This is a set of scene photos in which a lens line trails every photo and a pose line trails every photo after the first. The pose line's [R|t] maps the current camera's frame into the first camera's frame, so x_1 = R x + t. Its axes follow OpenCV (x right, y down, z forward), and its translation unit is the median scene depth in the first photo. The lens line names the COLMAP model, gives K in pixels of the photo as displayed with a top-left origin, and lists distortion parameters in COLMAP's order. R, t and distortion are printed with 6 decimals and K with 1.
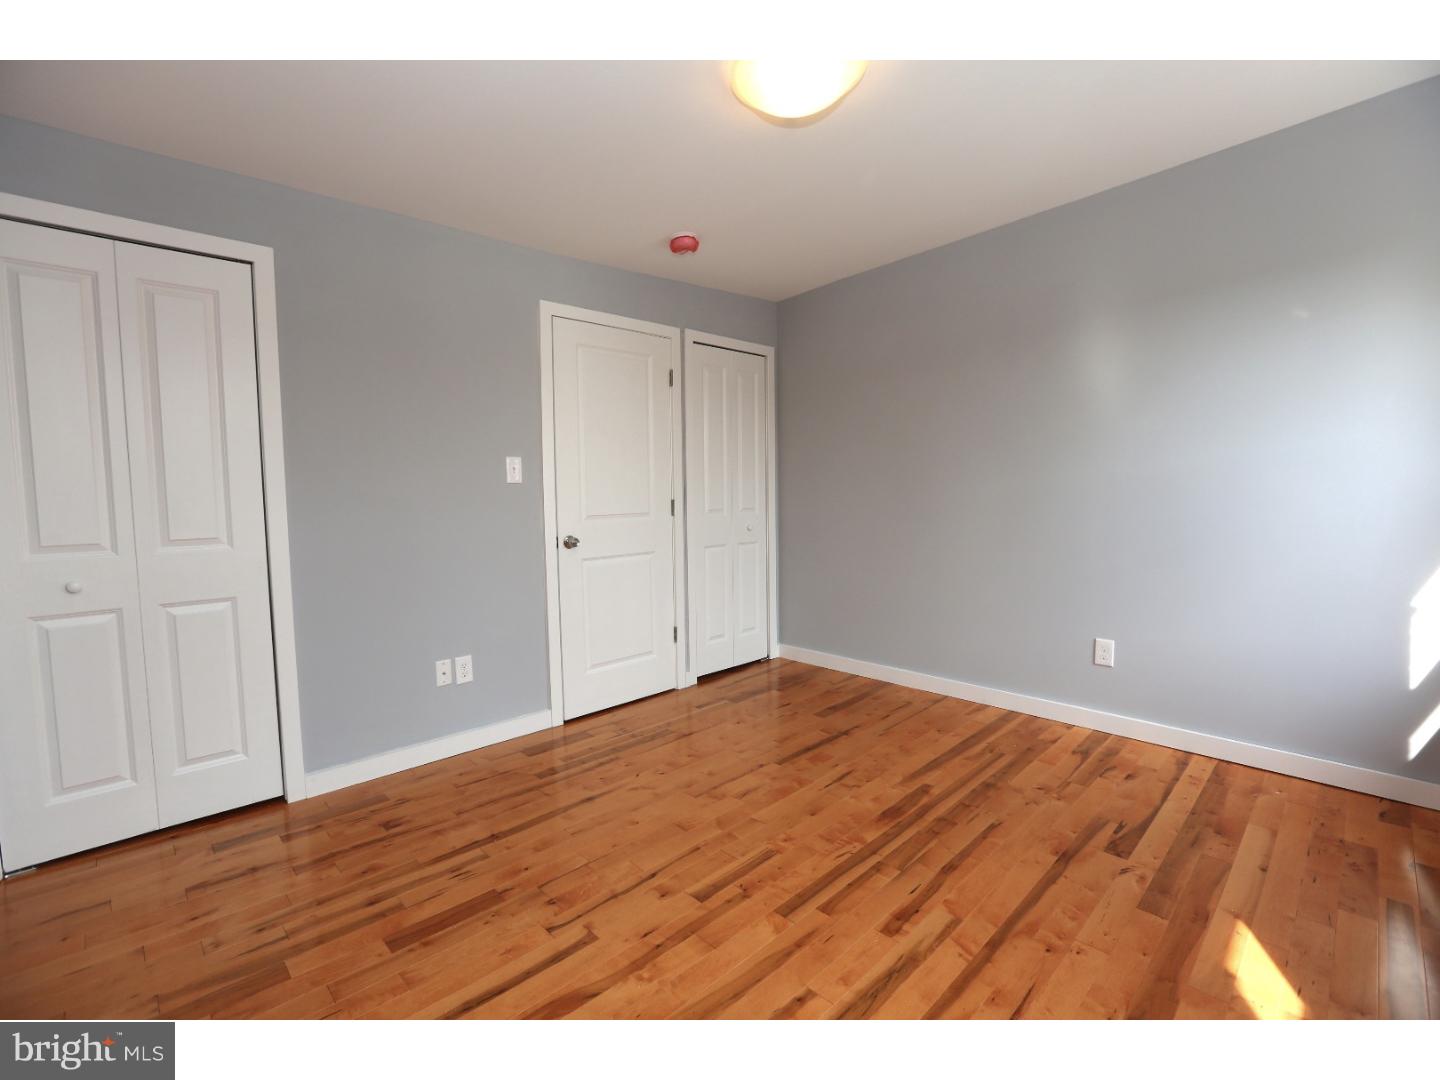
lens RADIAL K [[654.8, 0, 722.4], [0, 654.8, 532.9], [0, 0, 1]] dist [-0.045146, 0.014916]
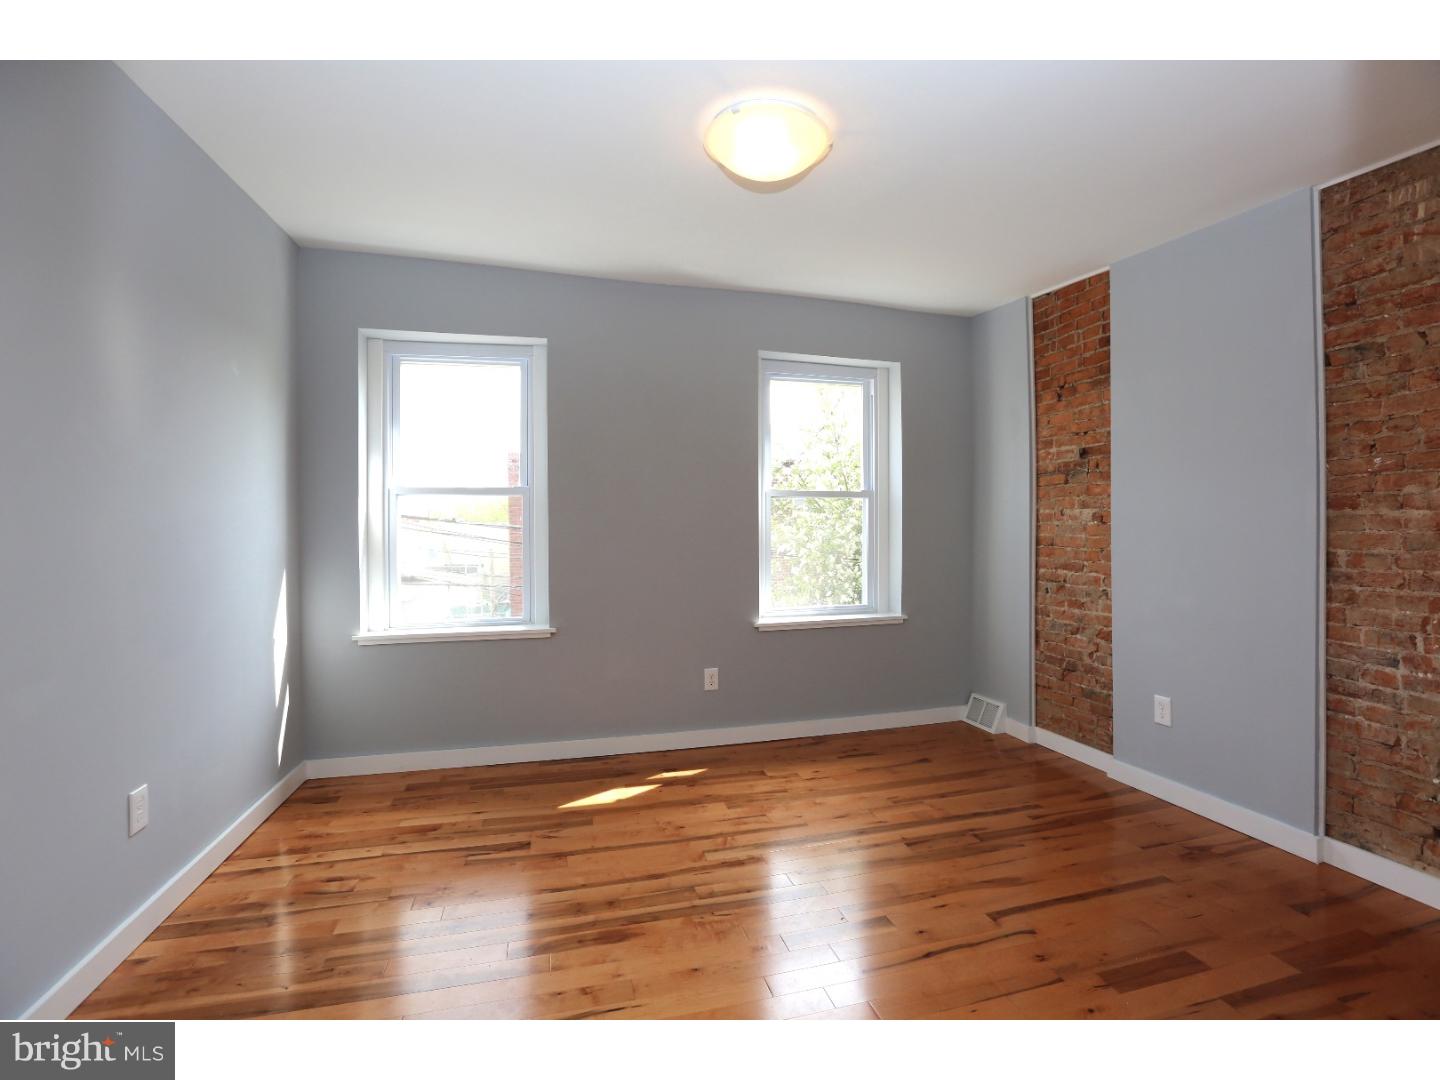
lens RADIAL K [[654.8, 0, 722.2], [0, 654.8, 537.5], [0, 0, 1]] dist [-0.045146, 0.014916]
pose [[-0.873135, 0.013075, 0.487303, -0.215984], [0.050659, 0.996661, 0.064027, -0.092819], [-0.484839, 0.080591, -0.870882, 1.347736]]
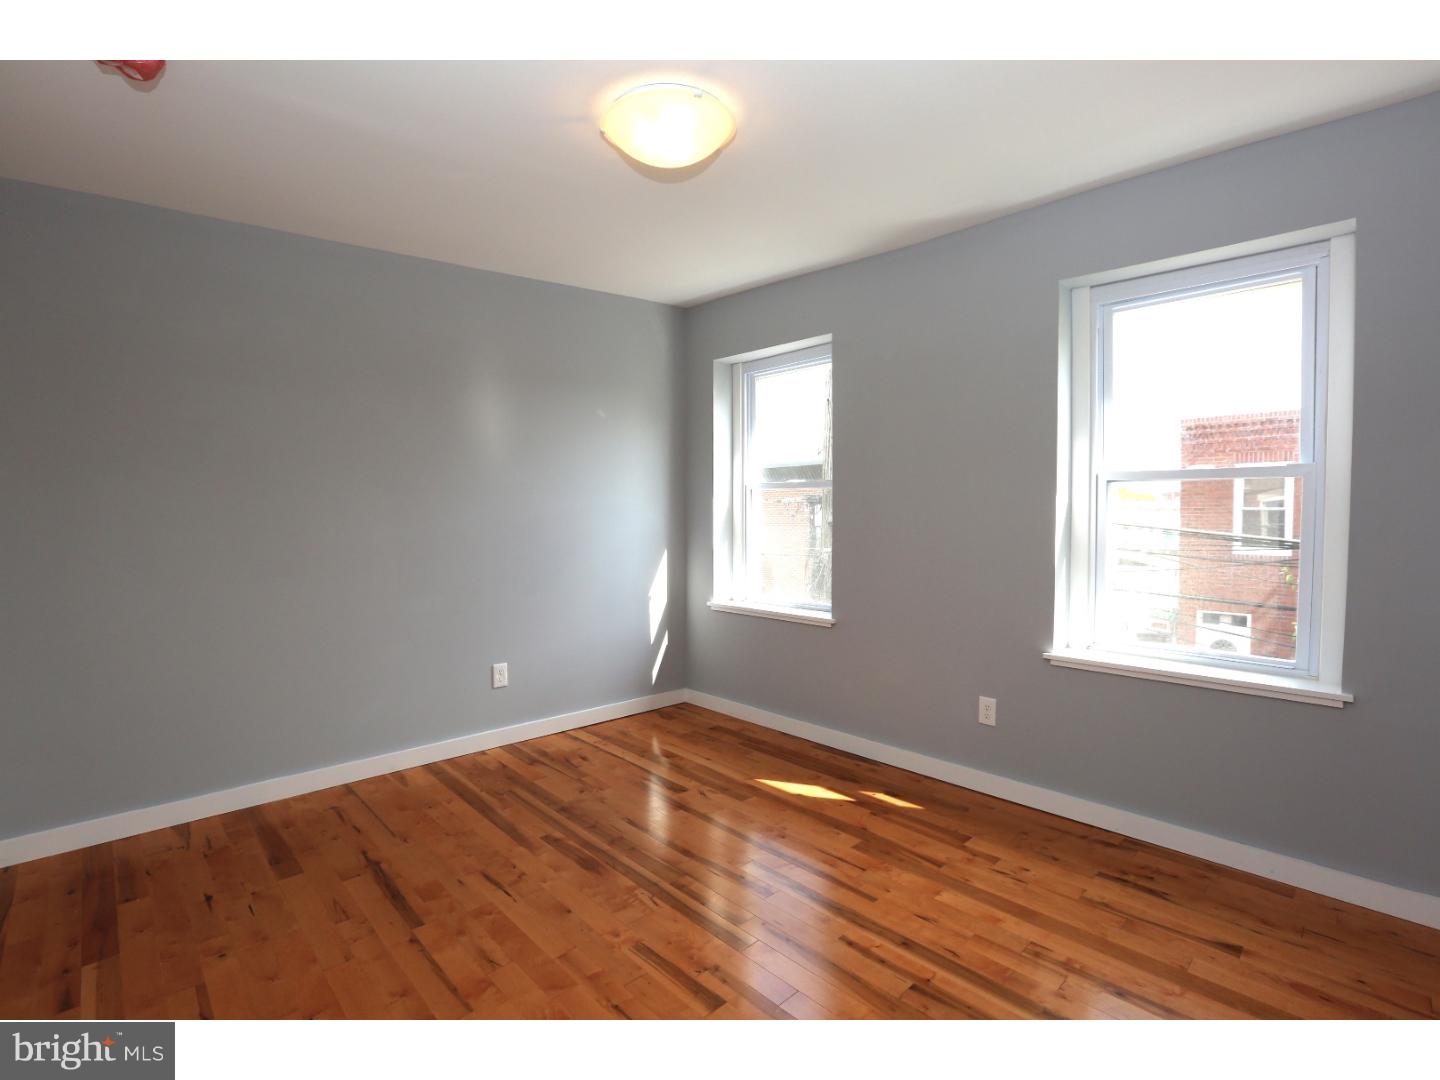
lens RADIAL K [[678.1, 0, 723.5], [0, 678.1, 538.6], [0, 0, 1]] dist [-0.036303, 0.003942]
pose [[0.003798, -0.027112, 0.999625, -0.629542], [0.069751, 0.997205, 0.026781, -0.062568], [-0.997557, 0.069623, 0.005678, 0.638267]]
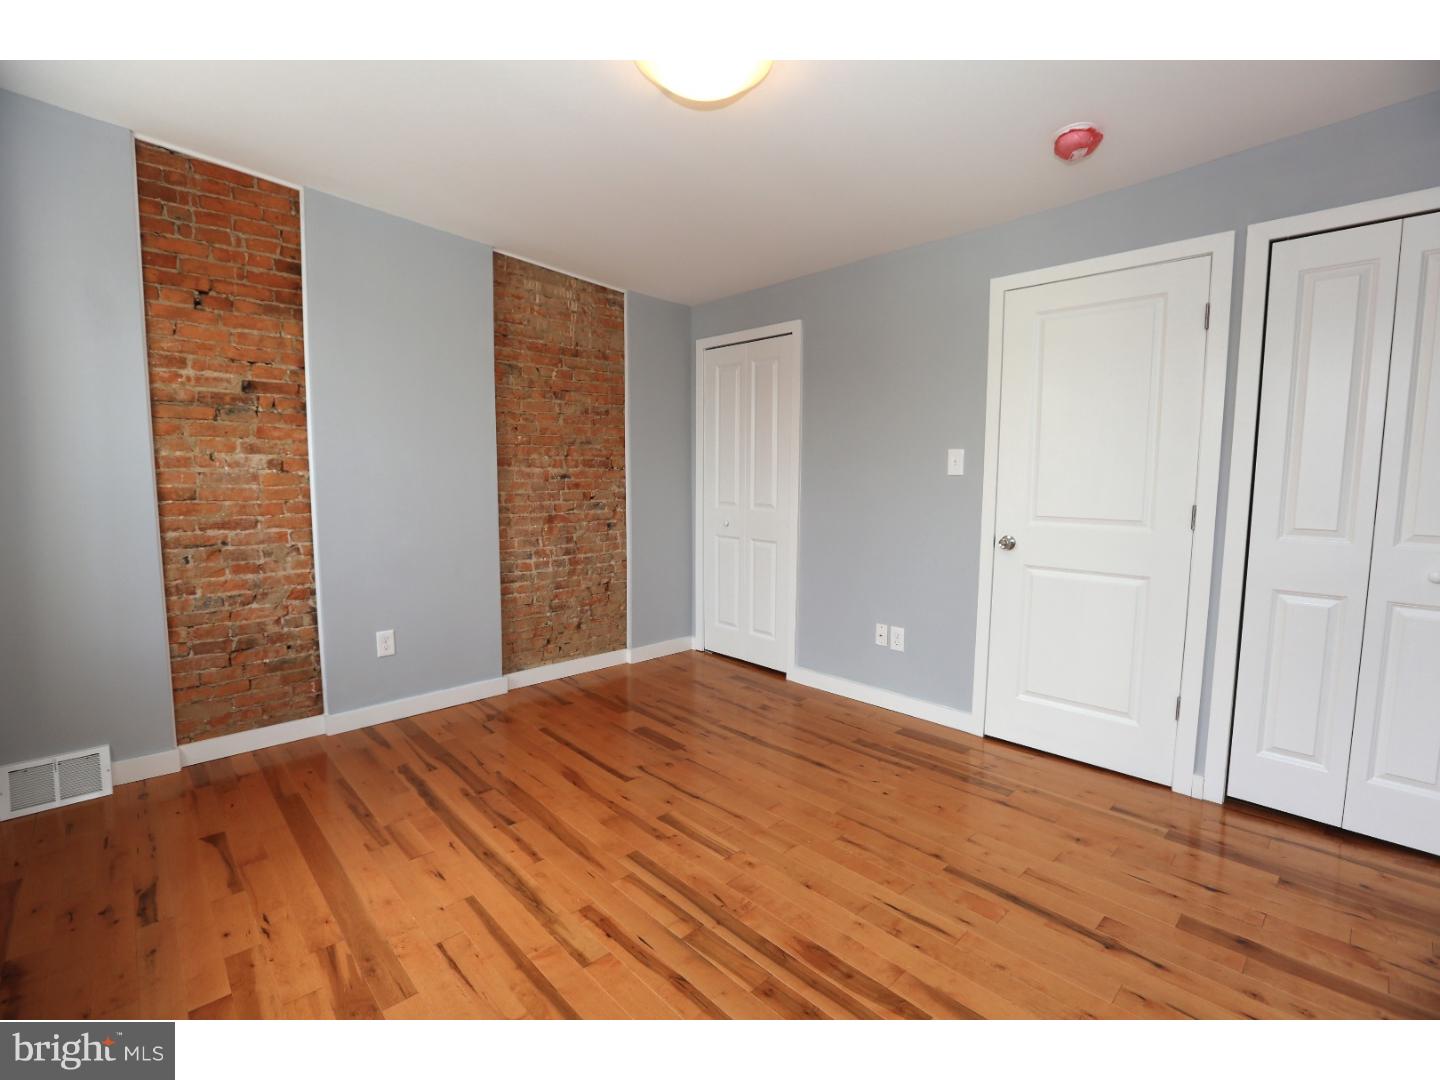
lens RADIAL K [[654.8, 0, 729.2], [0, 654.8, 531.9], [0, 0, 1]] dist [-0.045146, 0.014916]
pose [[-0.008319, 0.098228, -0.995129, 0.768948], [-0.076629, 0.992175, 0.098577, -0.070144], [0.997025, 0.077076, -0.000727, 0.734064]]
